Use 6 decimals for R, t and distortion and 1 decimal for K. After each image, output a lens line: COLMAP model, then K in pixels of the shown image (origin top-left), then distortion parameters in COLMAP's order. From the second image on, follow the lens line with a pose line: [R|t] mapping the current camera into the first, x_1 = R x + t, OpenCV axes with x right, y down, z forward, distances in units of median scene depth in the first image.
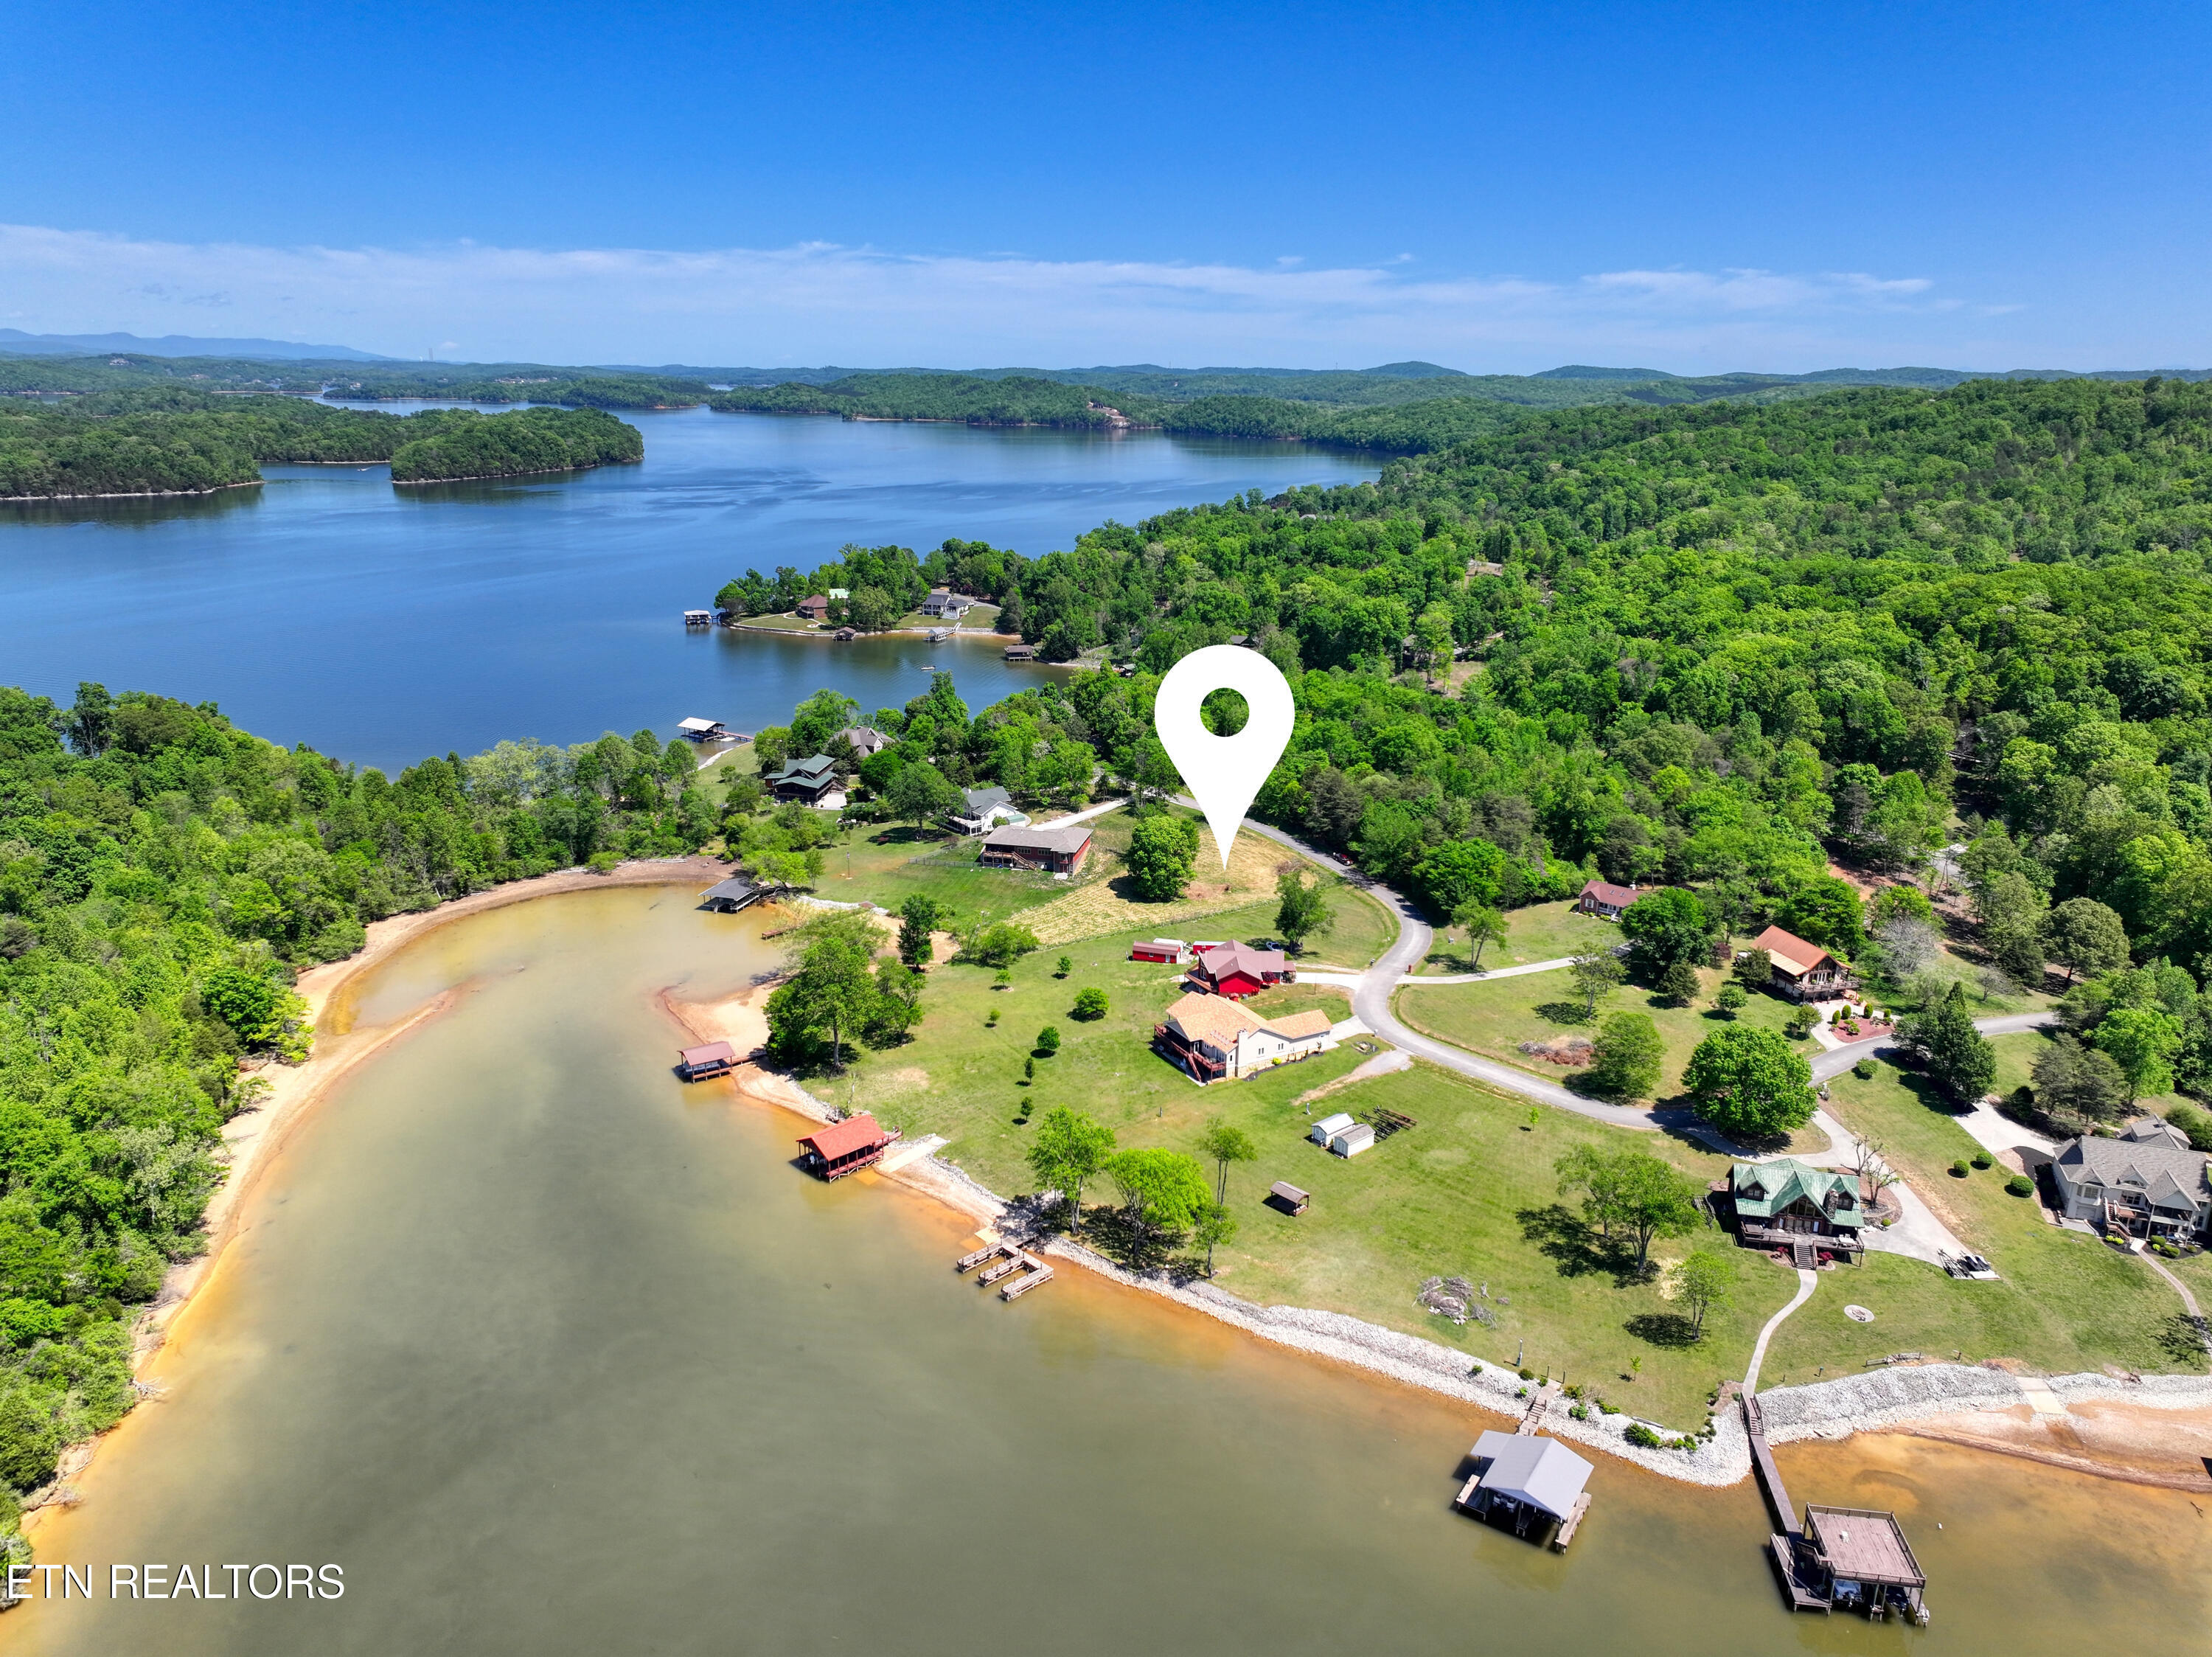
lens RADIAL K [[1549.2, 0, 1106.0], [0, 1549.2, 828.5], [0, 0, 1]] dist [0.001556, 0.023125]
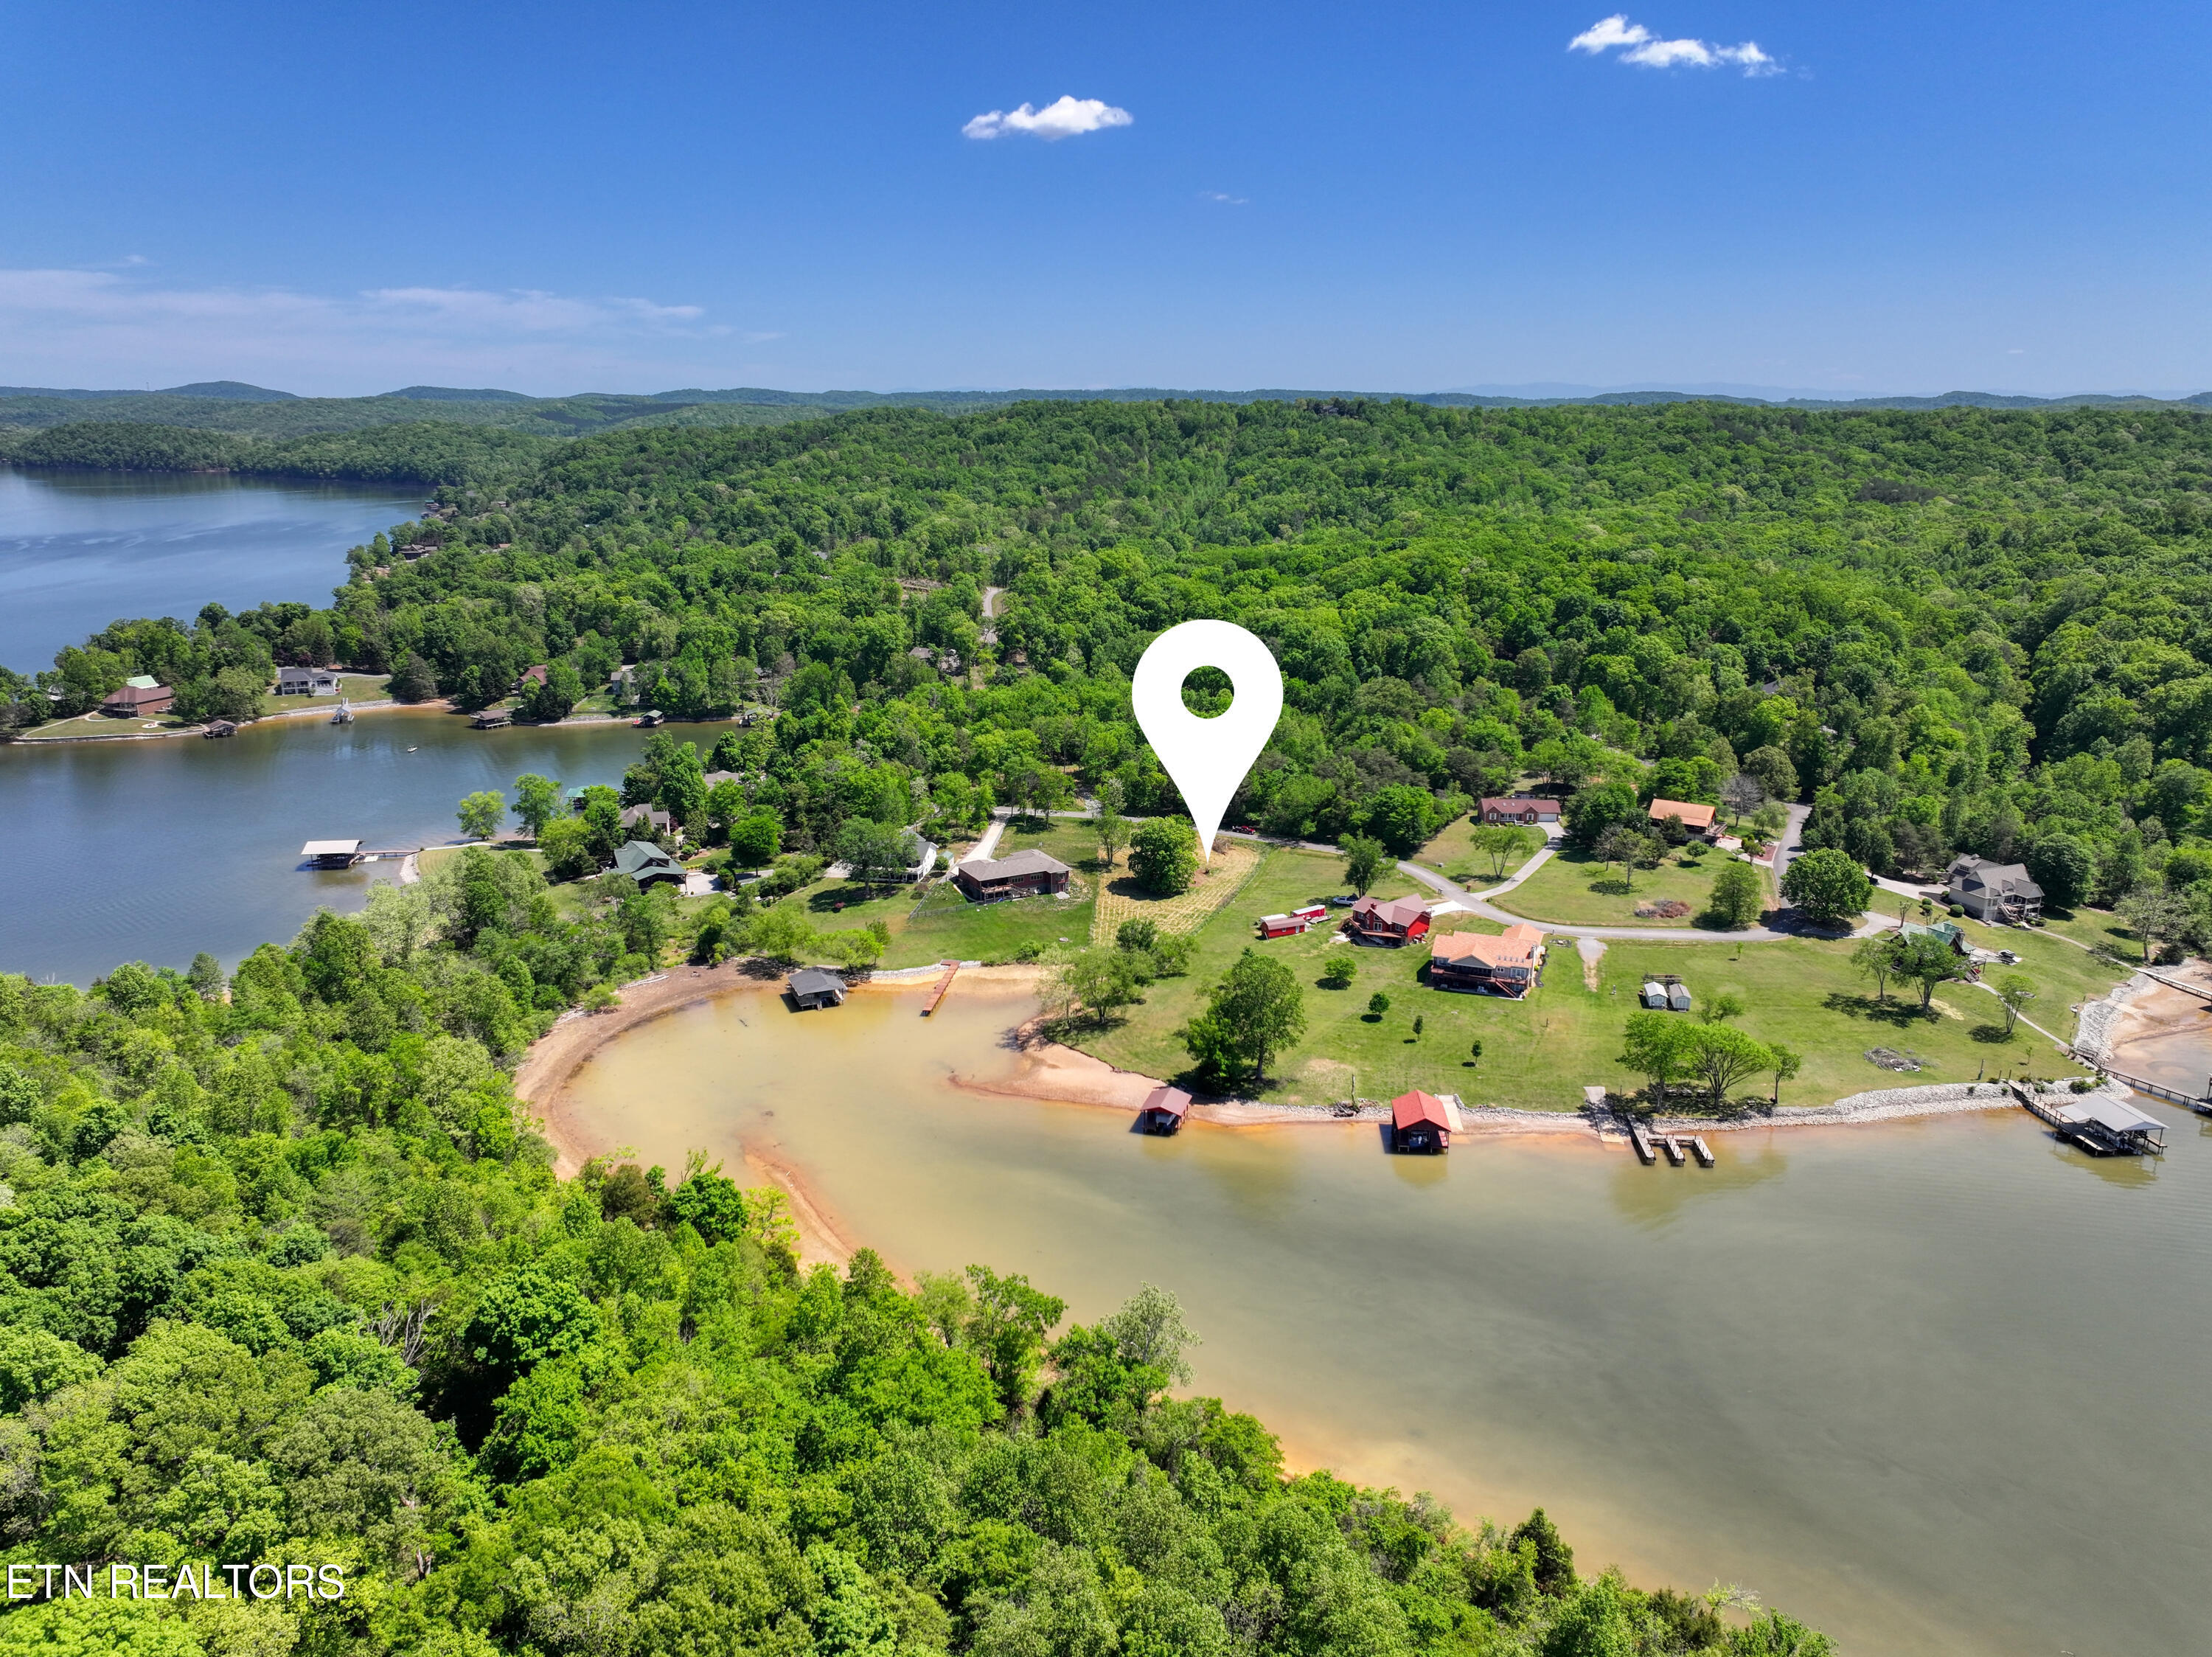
lens RADIAL K [[1549.2, 0, 1106.0], [0, 1549.2, 828.5], [0, 0, 1]] dist [0.001556, 0.023125]
pose [[0.760297, -0.183487, 0.623122, -0.527636], [0.190666, 0.980059, 0.055954, -0.052800], [-0.620963, 0.076267, 0.780121, 0.151728]]
